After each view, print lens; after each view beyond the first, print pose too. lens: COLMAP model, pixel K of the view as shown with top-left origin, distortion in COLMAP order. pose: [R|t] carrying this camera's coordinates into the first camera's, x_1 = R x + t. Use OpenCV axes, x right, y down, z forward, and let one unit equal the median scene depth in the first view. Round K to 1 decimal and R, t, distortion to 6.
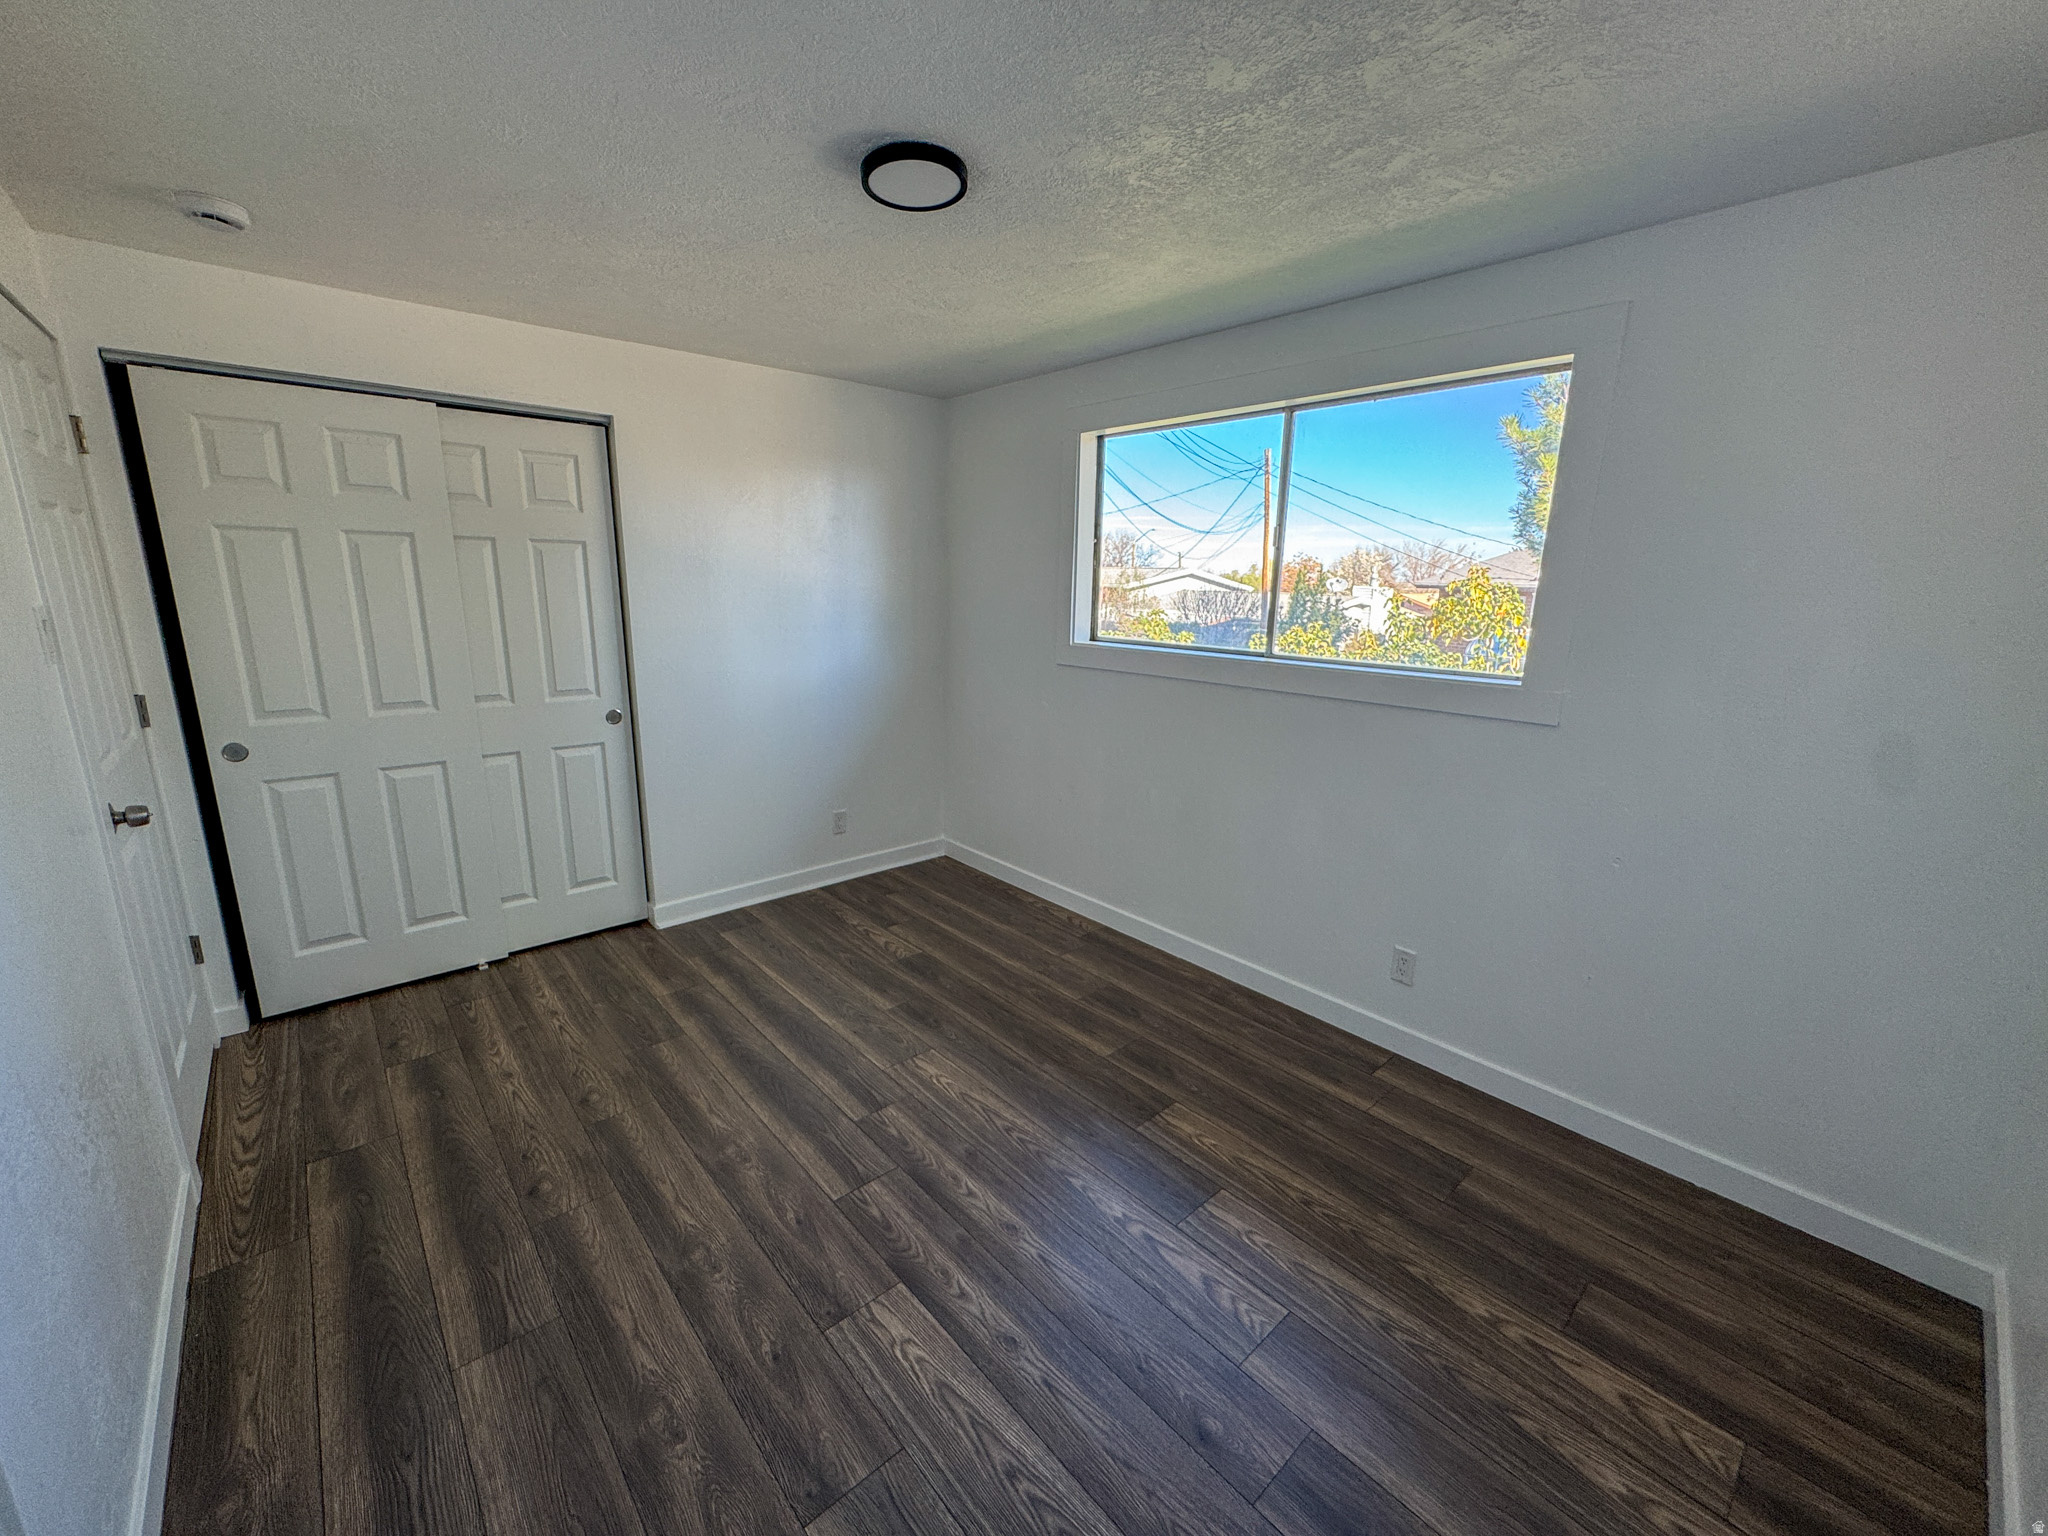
lens RADIAL K [[827.6, 0, 1028.4], [0, 827.6, 762.2], [0, 0, 1]] dist [-0.007806, 0.002112]
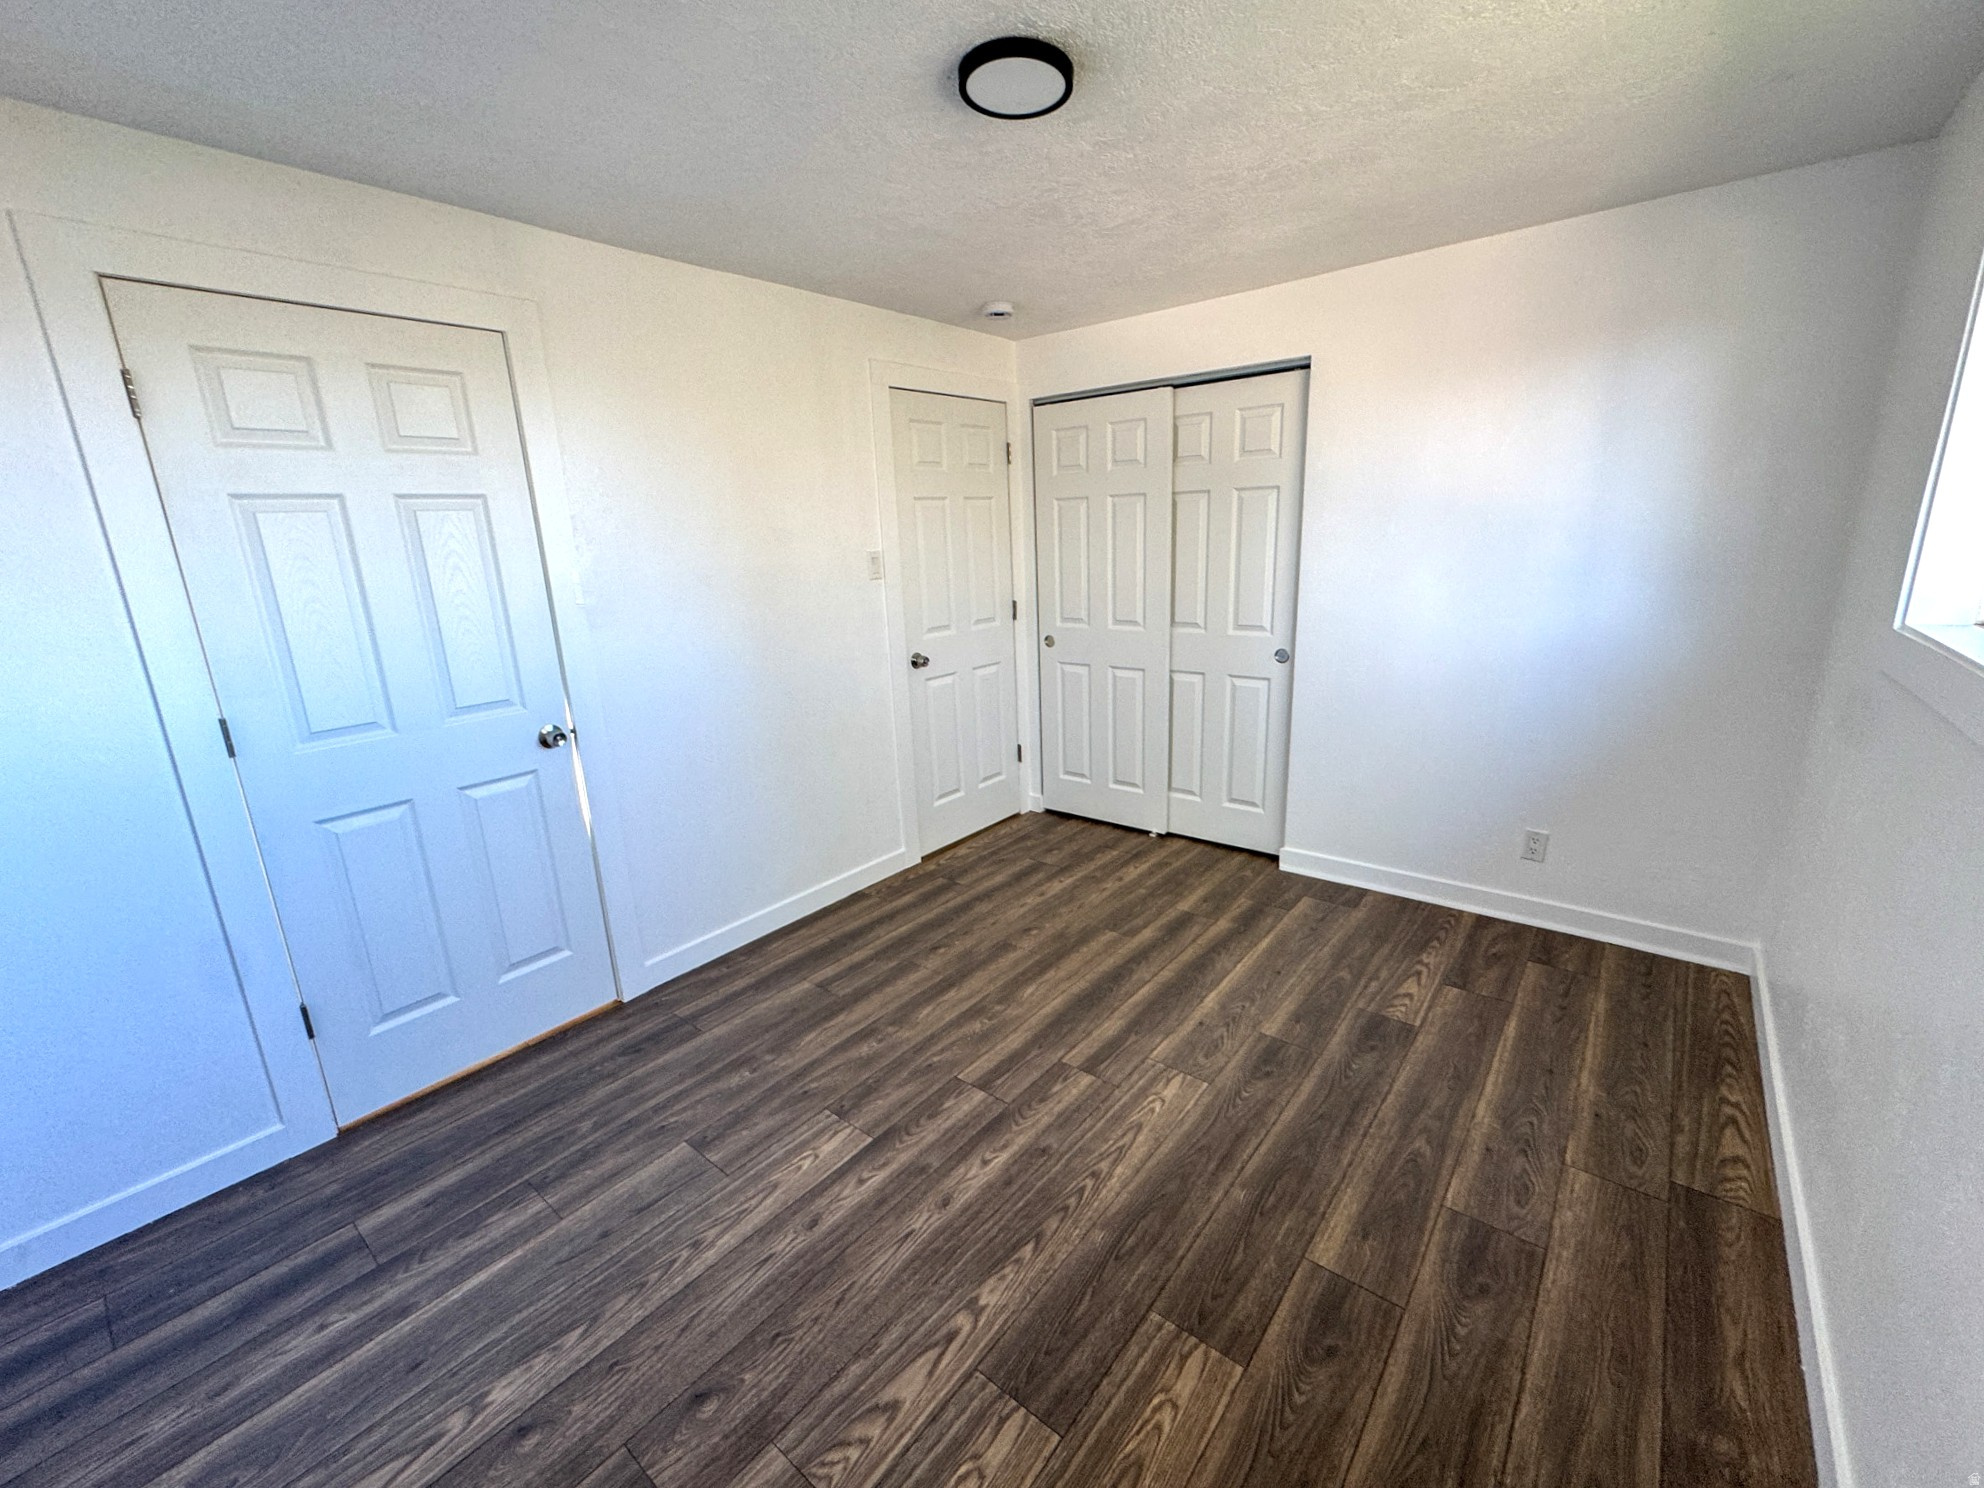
lens RADIAL K [[801.7, 0, 952.9], [0, 801.7, 734.2], [0, 0, 1]] dist [-0.007806, 0.002112]
pose [[0.141504, 0.218620, -0.965496, 0.520370], [-0.175540, 0.965395, 0.192870, -0.098299], [0.974250, 0.142191, 0.174984, 0.525523]]
